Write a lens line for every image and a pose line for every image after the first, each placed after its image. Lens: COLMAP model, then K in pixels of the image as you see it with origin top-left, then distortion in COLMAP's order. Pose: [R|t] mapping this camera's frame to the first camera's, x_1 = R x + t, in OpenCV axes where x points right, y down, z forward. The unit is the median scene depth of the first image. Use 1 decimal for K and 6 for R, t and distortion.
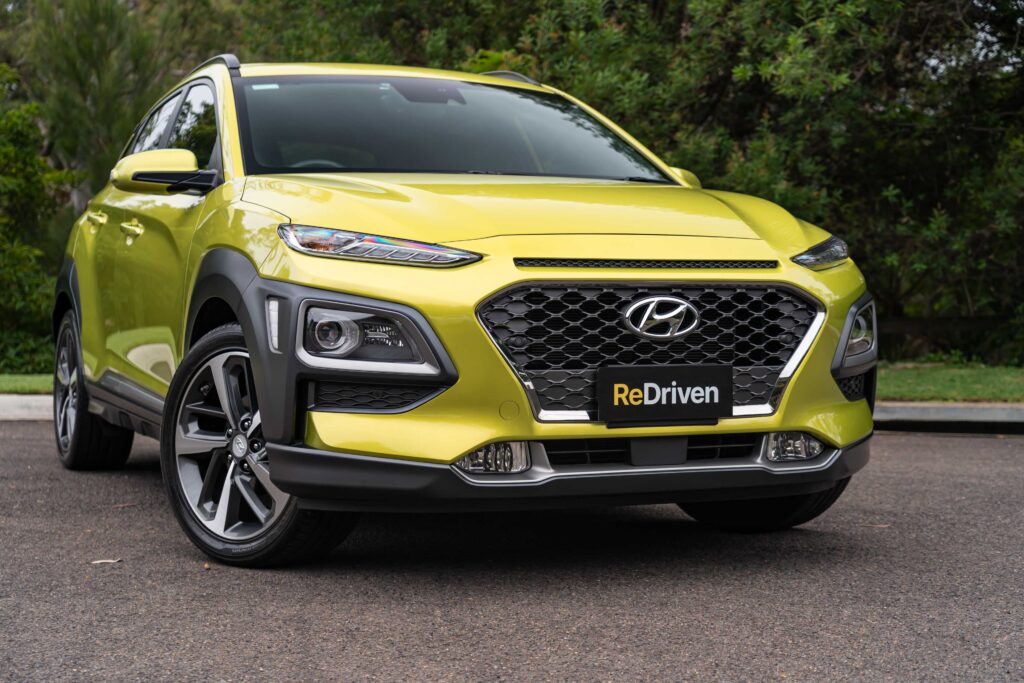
lens RADIAL K [[1705.0, 0, 512.0], [0, 1705.0, 341.5], [0, 0, 1]] dist [0.070358, 0.046546]
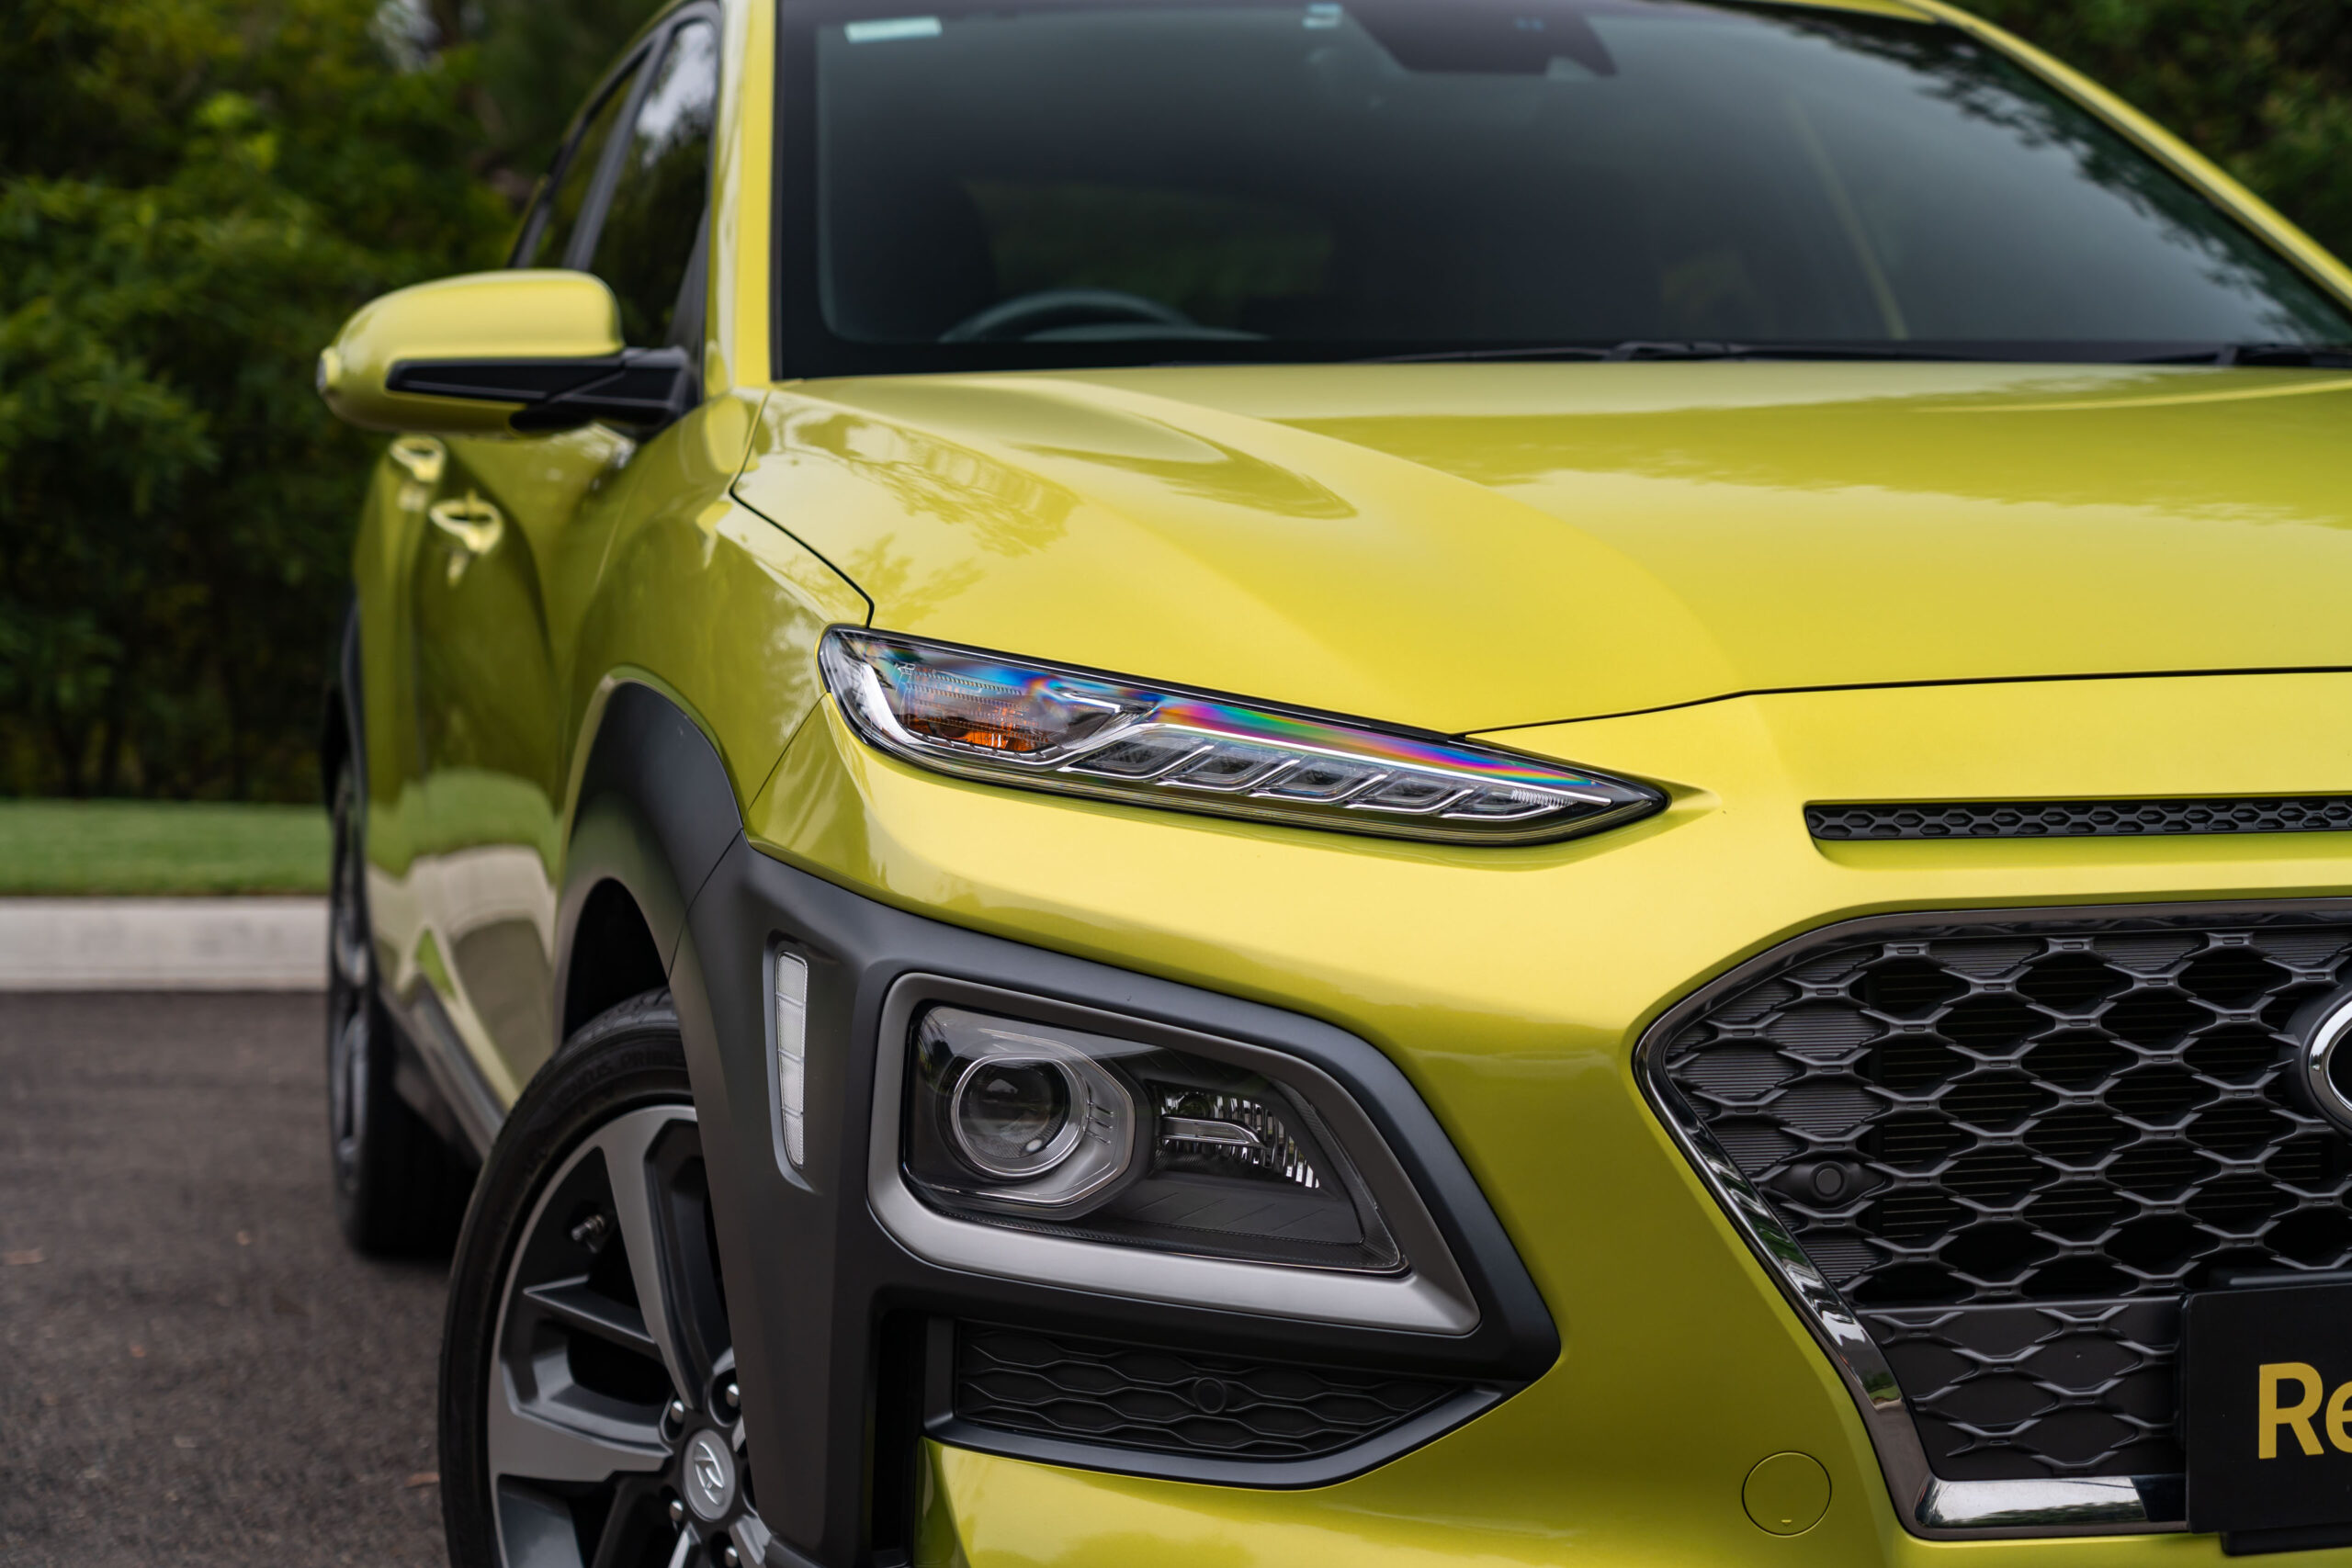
lens RADIAL K [[4236.4, 0, 1176.0], [0, 4236.4, 784.0], [0, 0, 1]] dist [0.038513, 0.109986]
pose [[0.990700, 0.001429, -0.136059, -0.001861], [0.004483, 0.999059, 0.043137, -0.027215], [0.135992, -0.043346, 0.989761, 0.153901]]
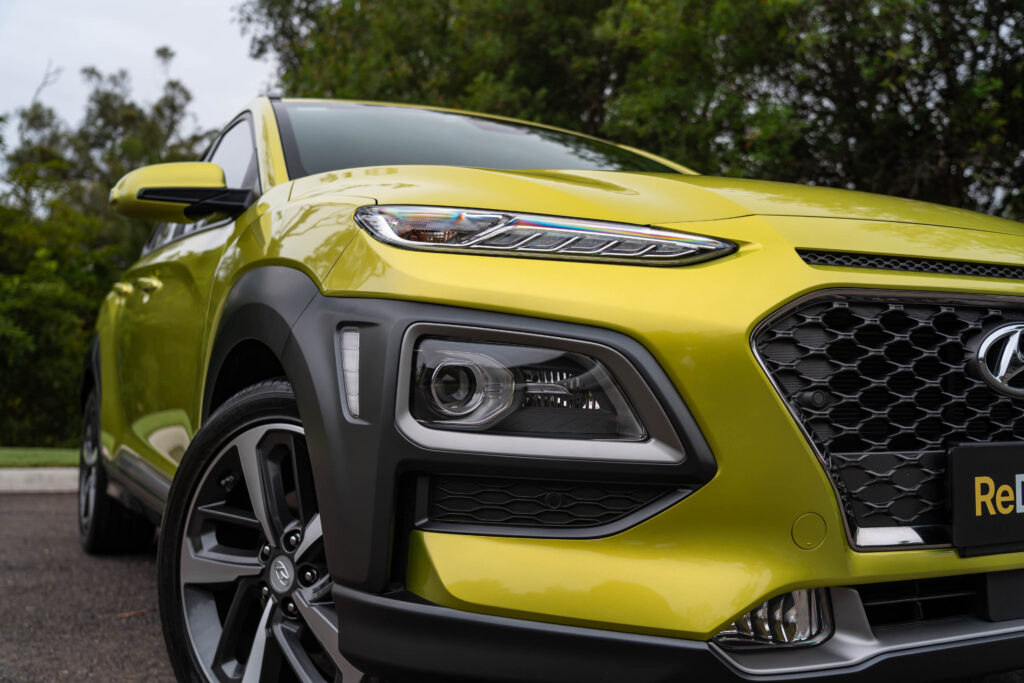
lens RADIAL K [[1046.3, 0, 512.0], [0, 1046.3, 341.5], [0, 0, 1]] dist [0.022907, 0.026606]
pose [[0.997130, 0.001382, 0.075693, -0.041327], [0.004566, 0.996916, -0.078346, 0.002553], [-0.075568, 0.078467, 0.994048, 0.239079]]
